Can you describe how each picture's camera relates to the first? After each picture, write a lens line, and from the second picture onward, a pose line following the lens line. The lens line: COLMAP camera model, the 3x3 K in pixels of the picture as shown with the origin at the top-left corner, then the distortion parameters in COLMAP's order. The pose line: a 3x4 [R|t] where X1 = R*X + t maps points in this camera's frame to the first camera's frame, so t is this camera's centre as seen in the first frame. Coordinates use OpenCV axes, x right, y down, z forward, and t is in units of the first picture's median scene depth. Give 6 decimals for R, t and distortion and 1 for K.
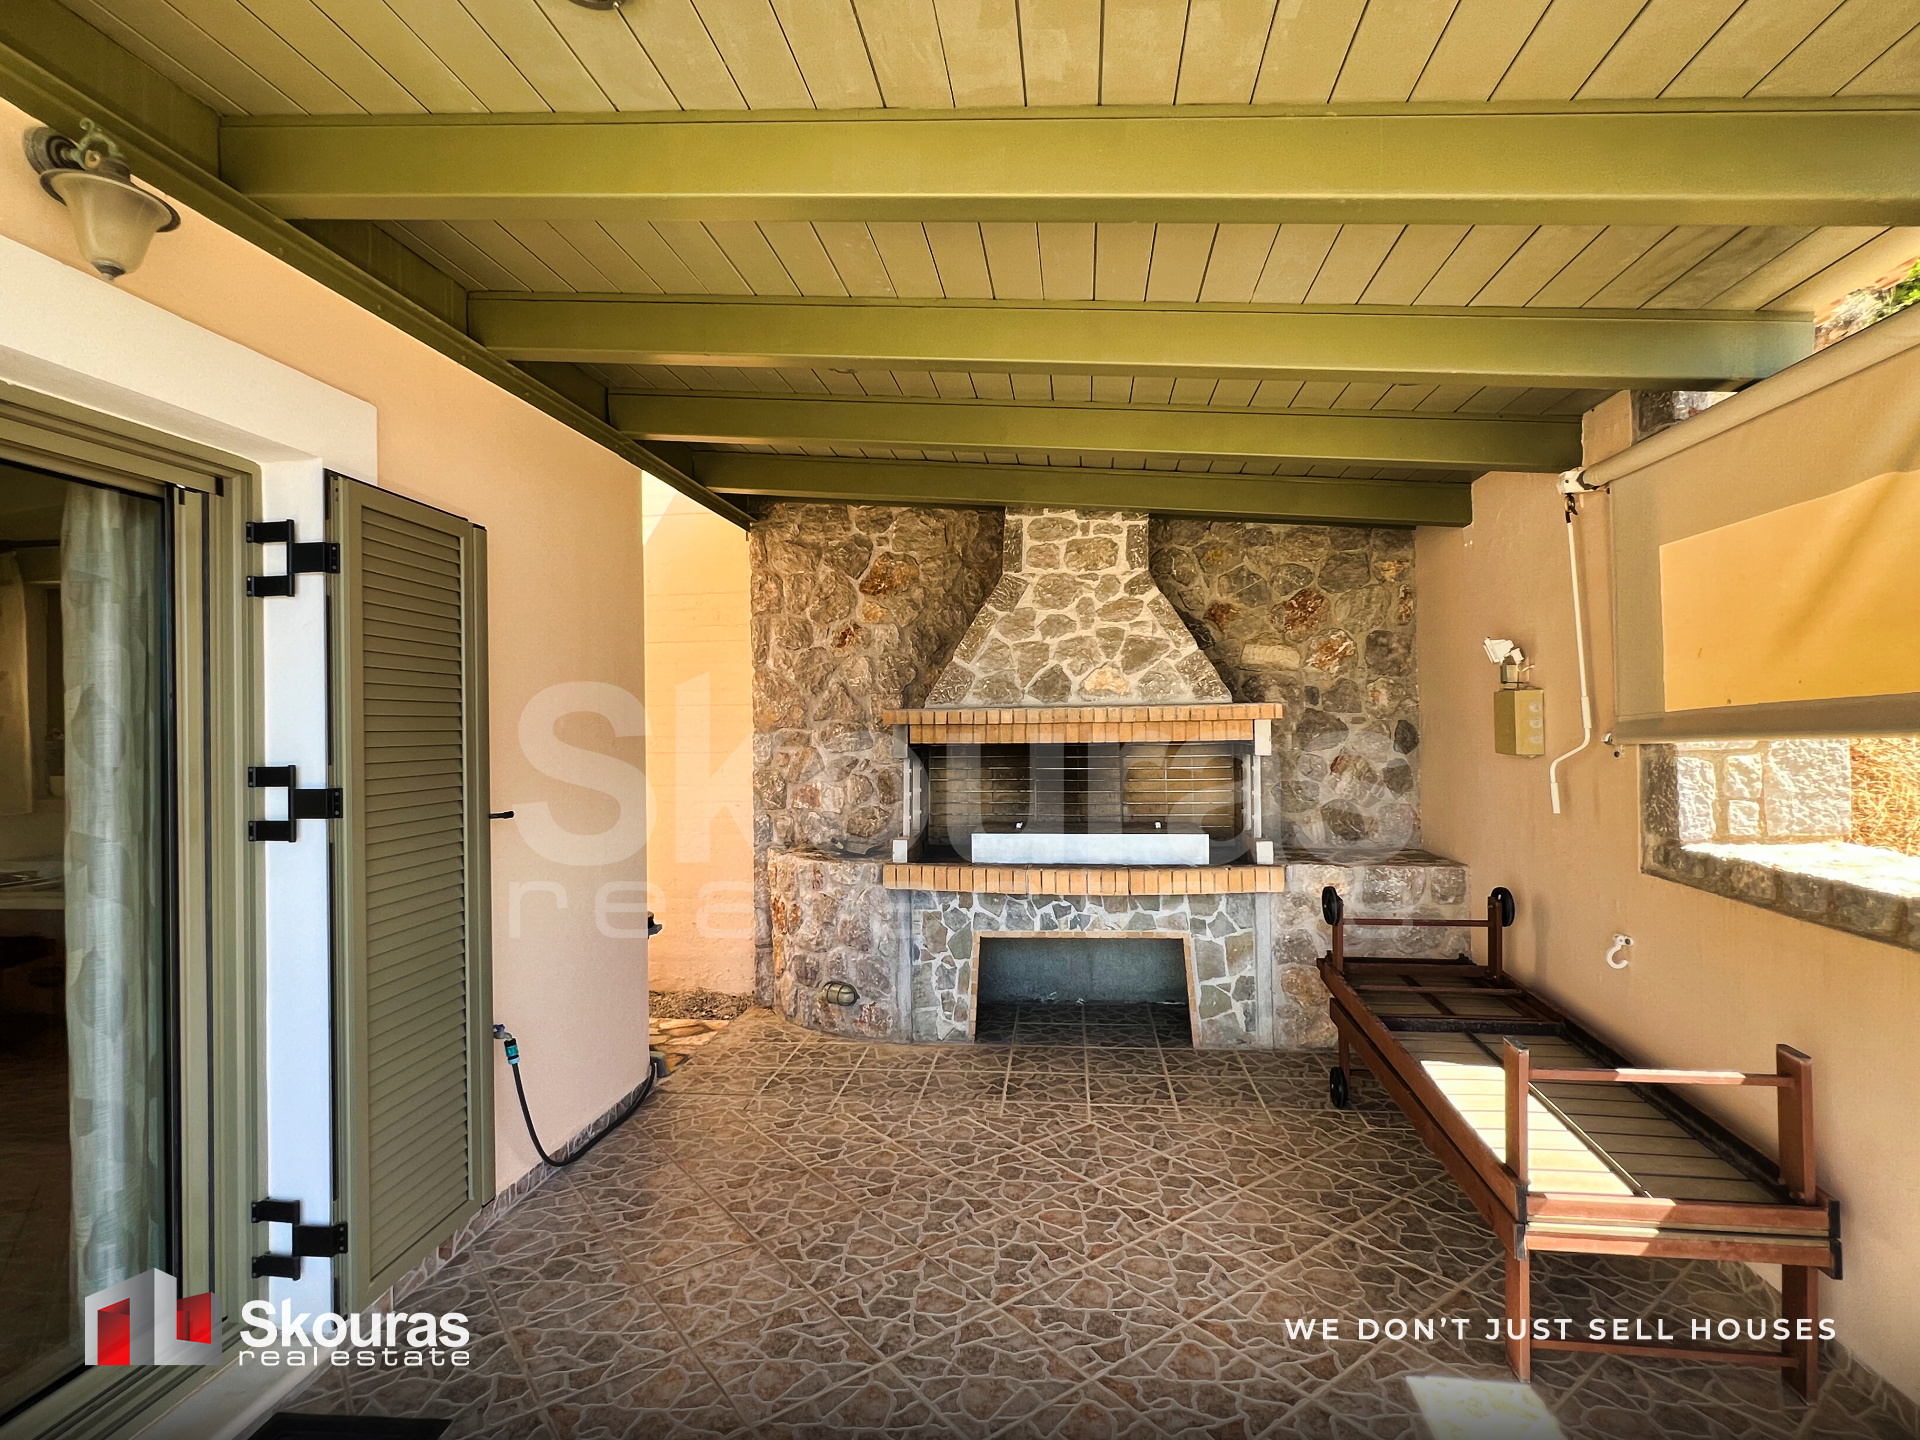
lens RADIAL K [[986.1, 0, 952.8], [0, 986.1, 719.7], [0, 0, 1]] dist [0.000884, -0.000927]
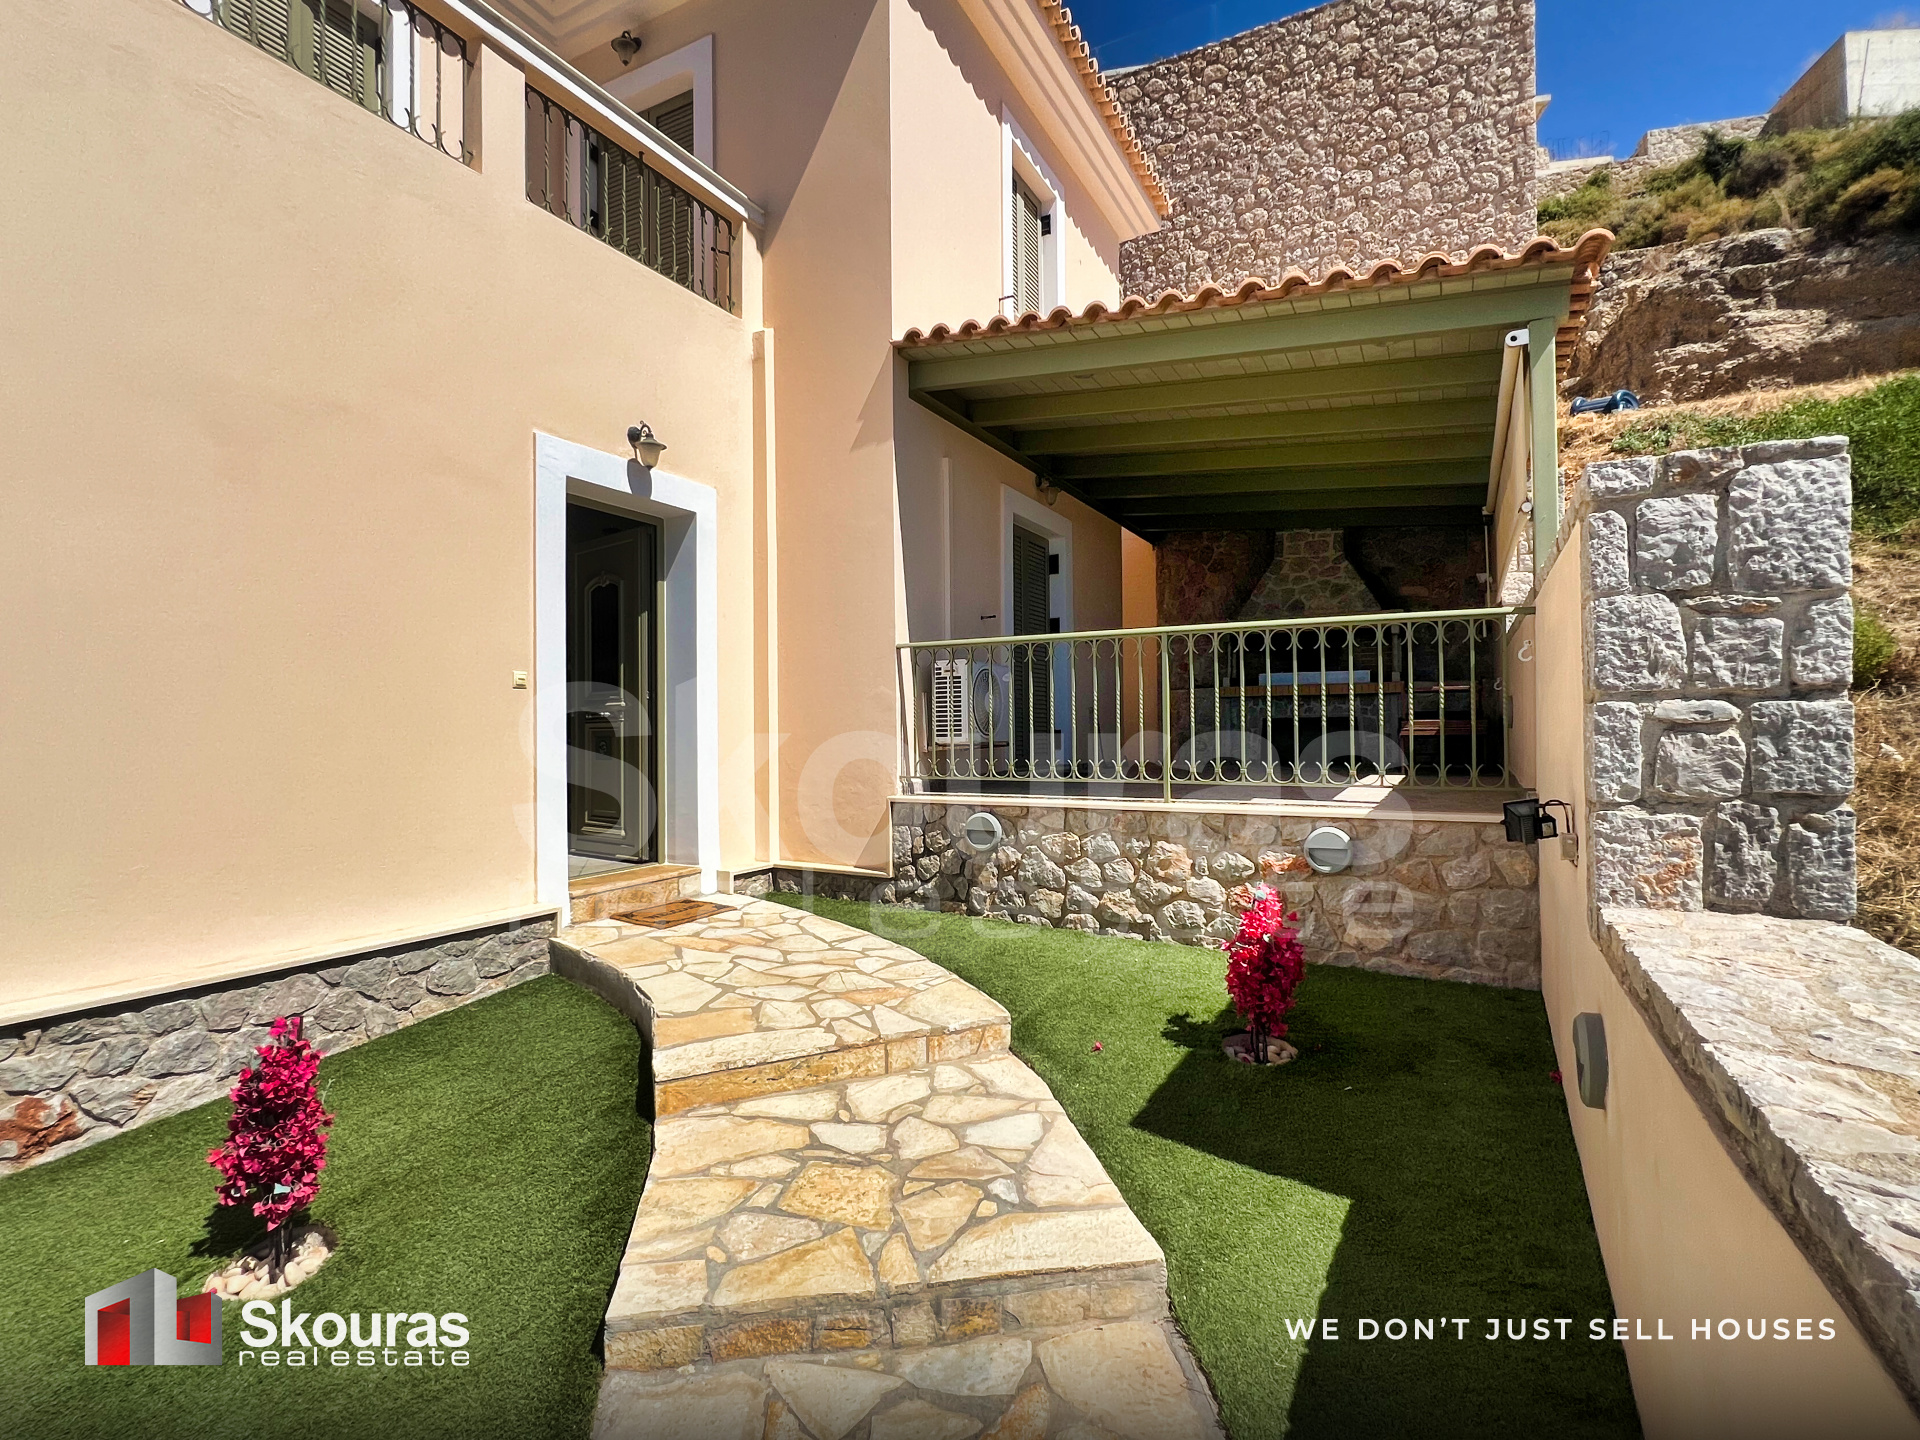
lens RADIAL K [[939.7, 0, 960.0], [0, 939.7, 720.0], [0, 0, 1]] dist [-0.000292, 0.000088]
pose [[0.941771, -0.000469, -0.336254, 0.096289], [0.001229, 0.999997, 0.002048, 0.213257], [0.336252, -0.002342, 0.941769, -1.248657]]
